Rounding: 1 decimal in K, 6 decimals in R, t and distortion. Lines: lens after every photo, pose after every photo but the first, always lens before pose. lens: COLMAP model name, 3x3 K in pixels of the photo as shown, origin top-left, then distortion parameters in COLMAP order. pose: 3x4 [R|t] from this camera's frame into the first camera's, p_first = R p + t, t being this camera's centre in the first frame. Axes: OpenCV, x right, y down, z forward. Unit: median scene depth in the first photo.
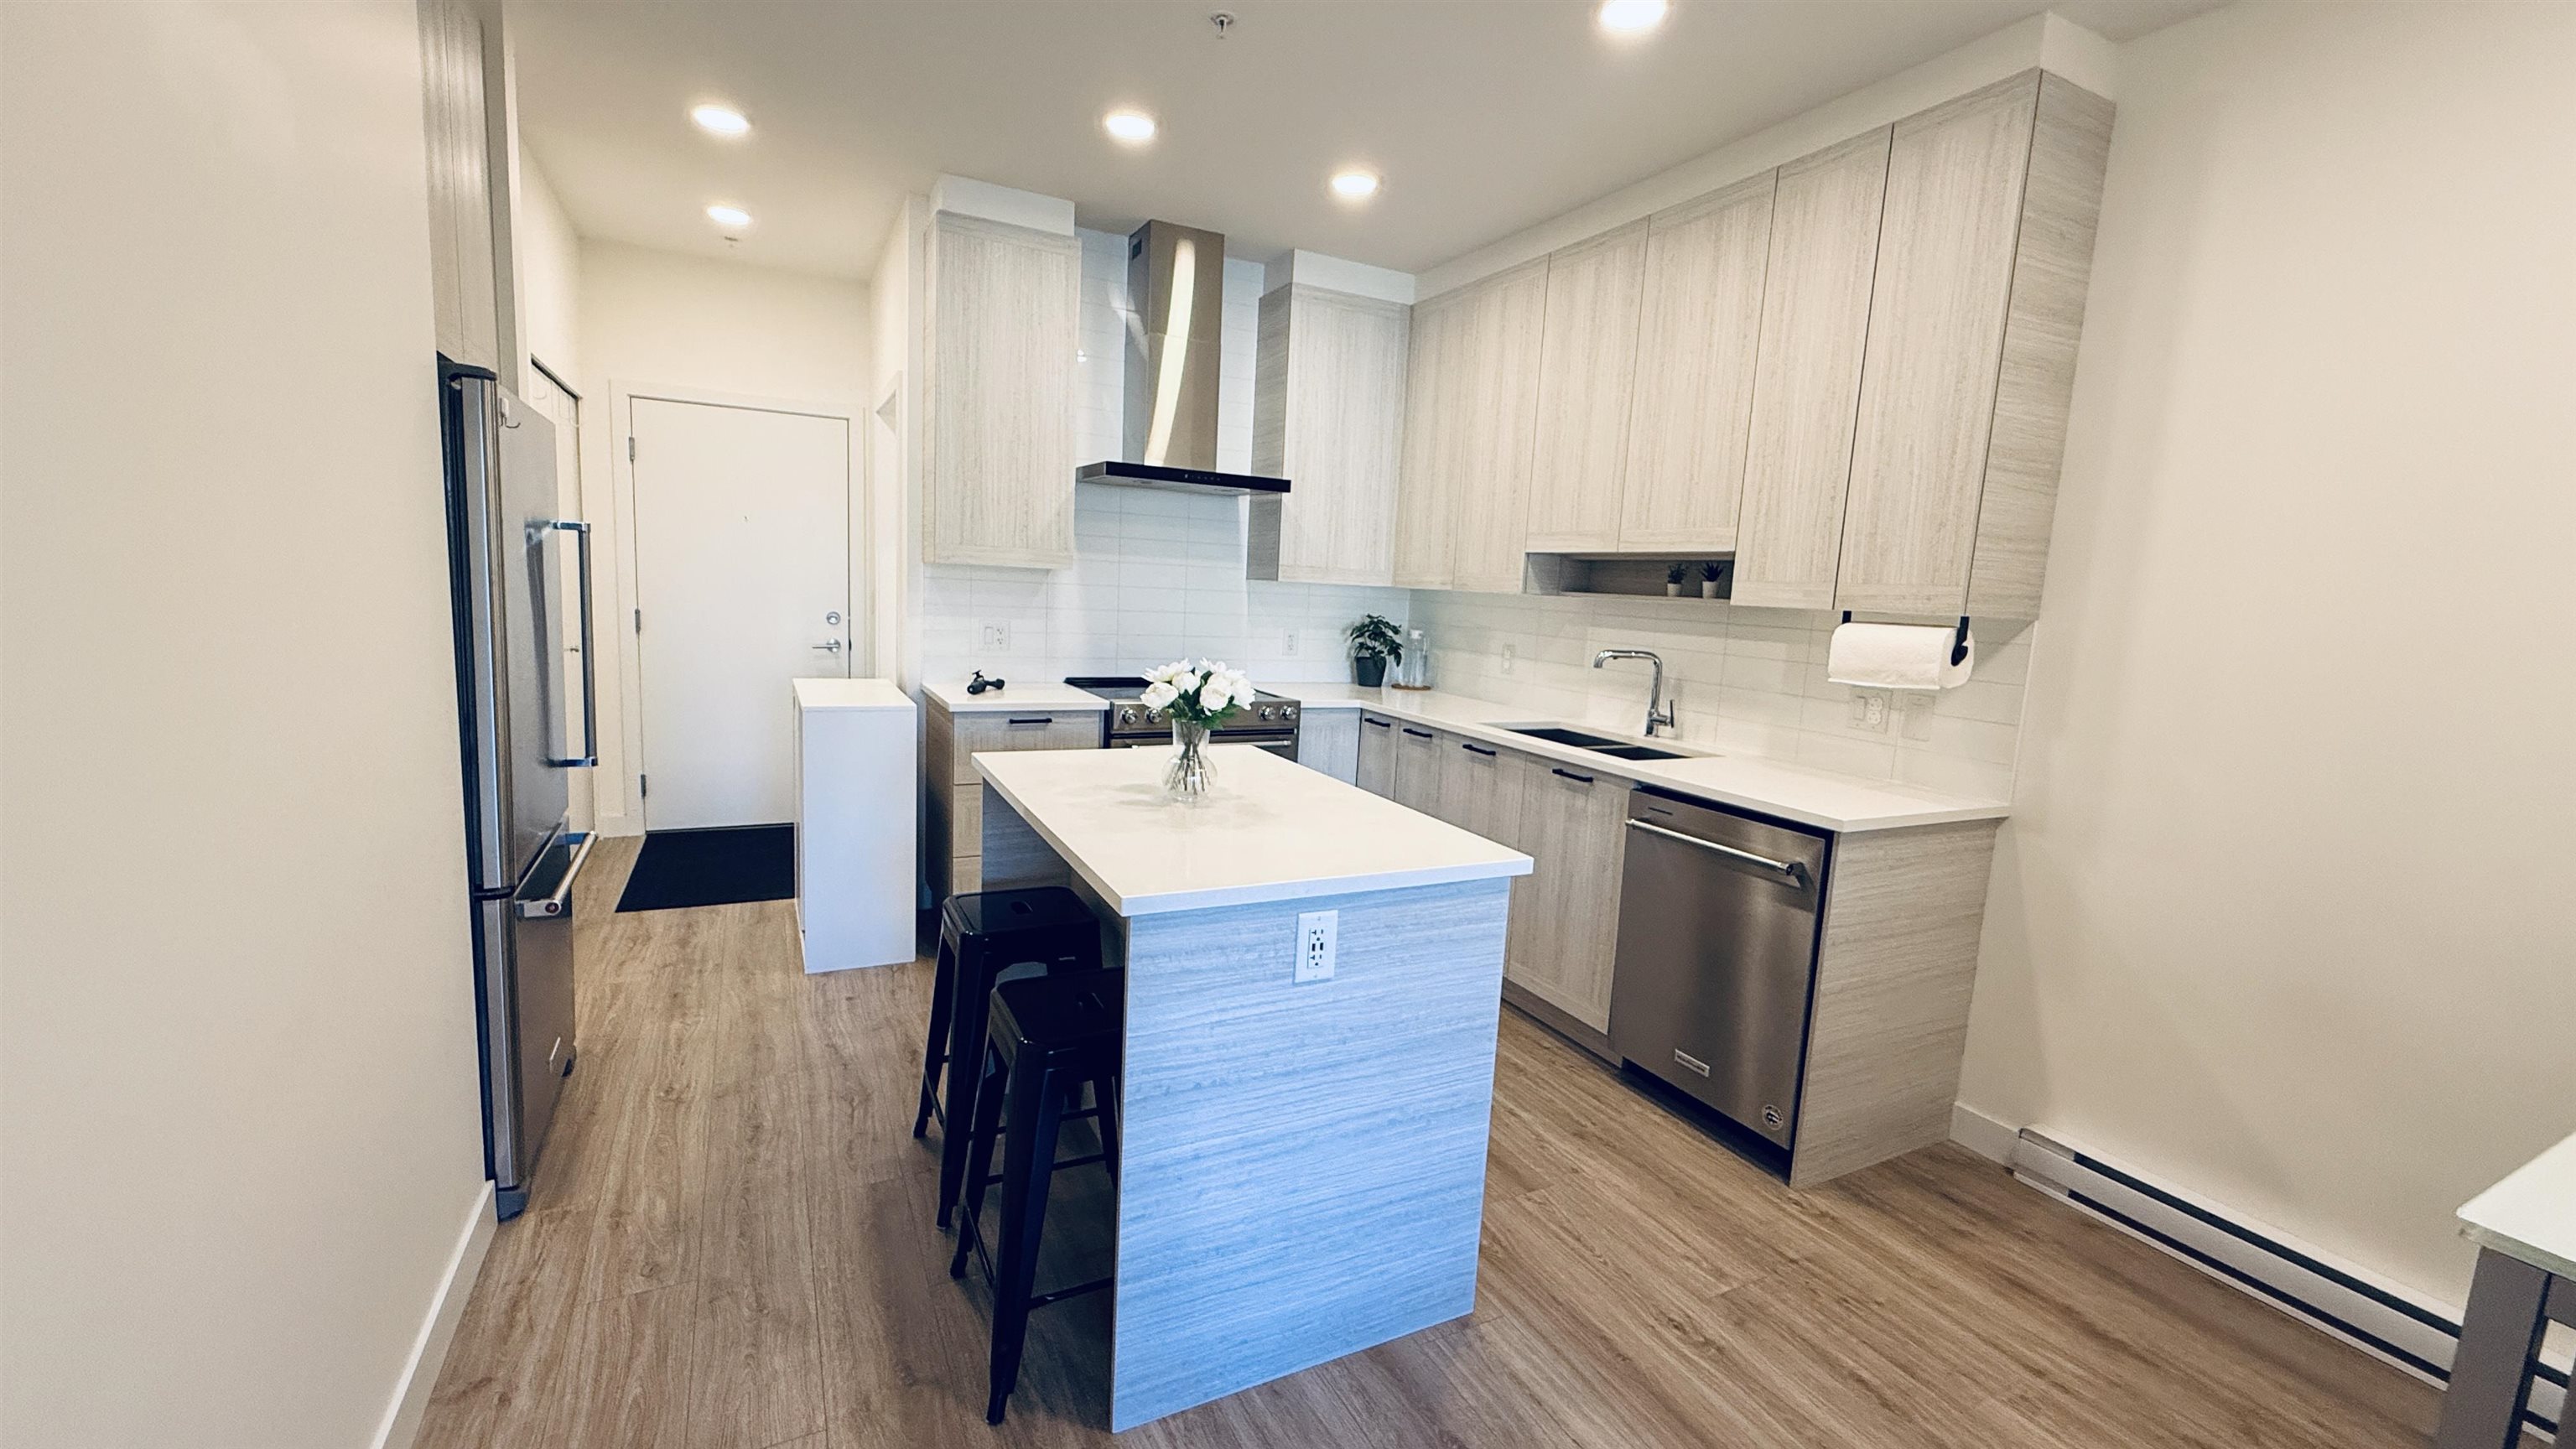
lens RADIAL K [[1029.7, 0, 1281.4], [0, 1029.7, 723.8], [0, 0, 1]] dist [-0.001228, -0.000034]
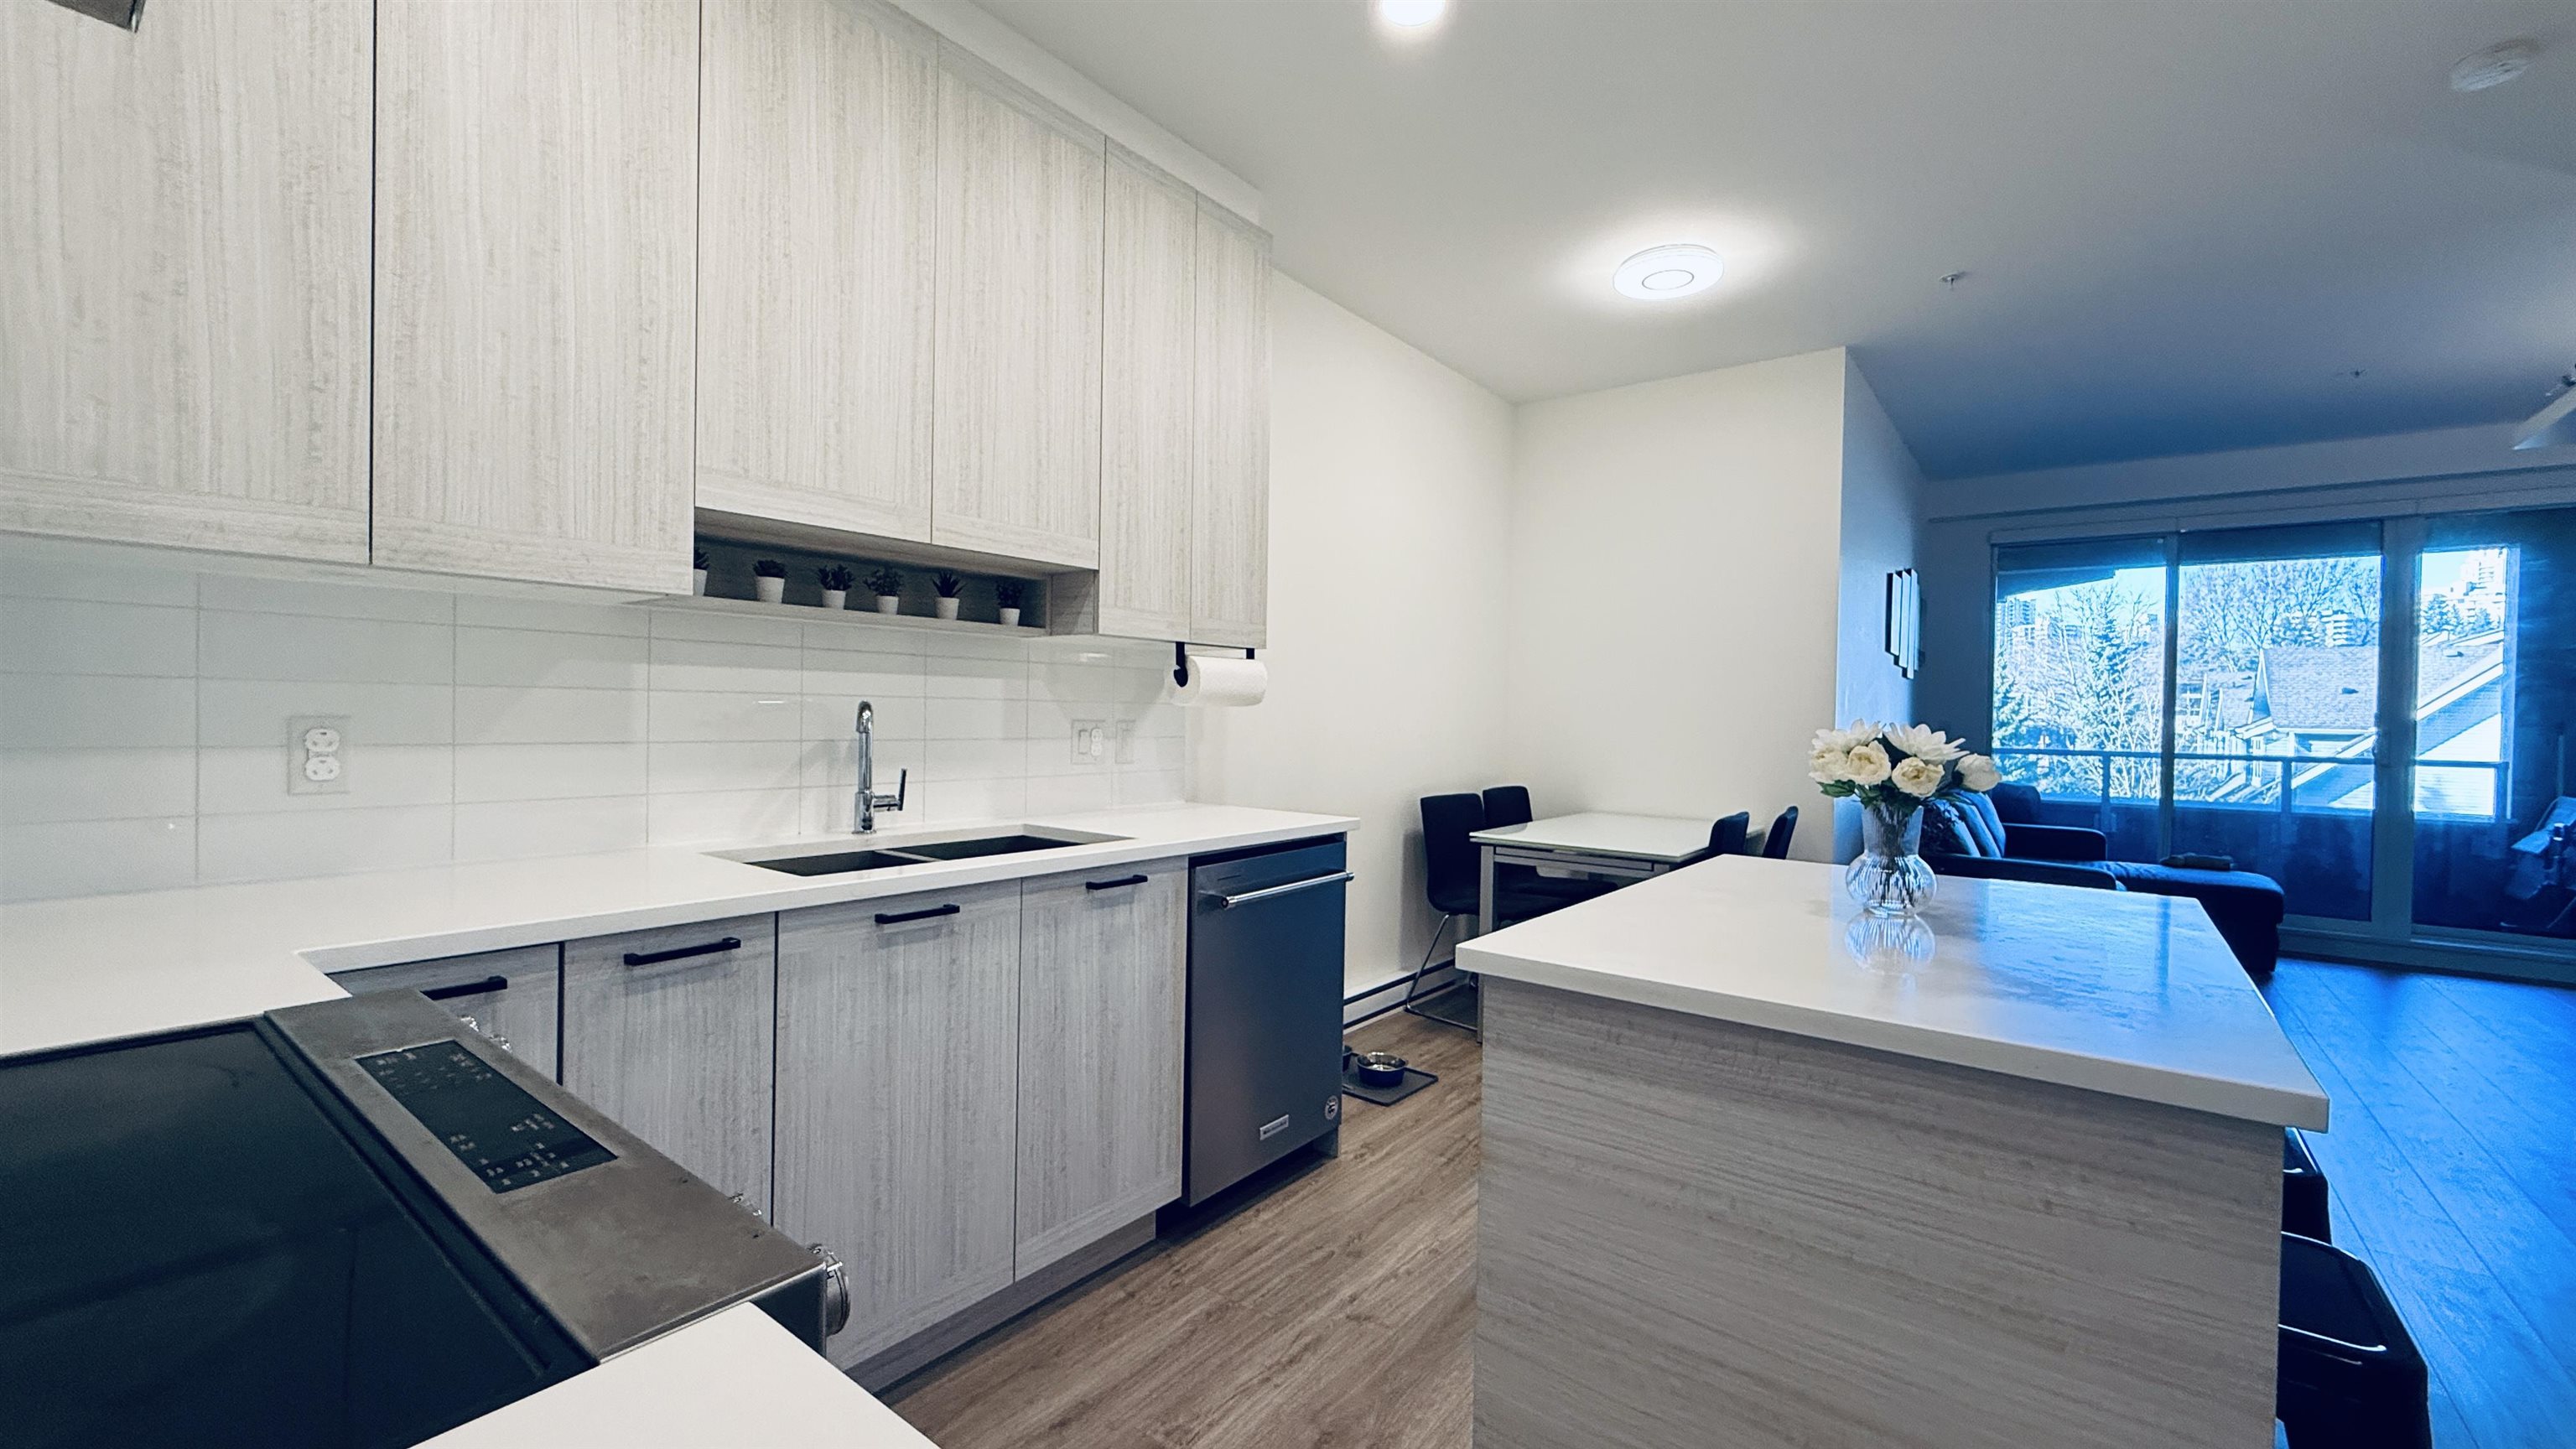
lens RADIAL K [[1029.7, 0, 1281.4], [0, 1029.7, 723.8], [0, 0, 1]] dist [-0.001228, -0.000034]
pose [[-0.428798, -0.070526, 0.900643, -0.384551], [0.082778, 0.989687, 0.116910, -0.129131], [-0.899600, 0.124684, -0.418537, 1.229898]]
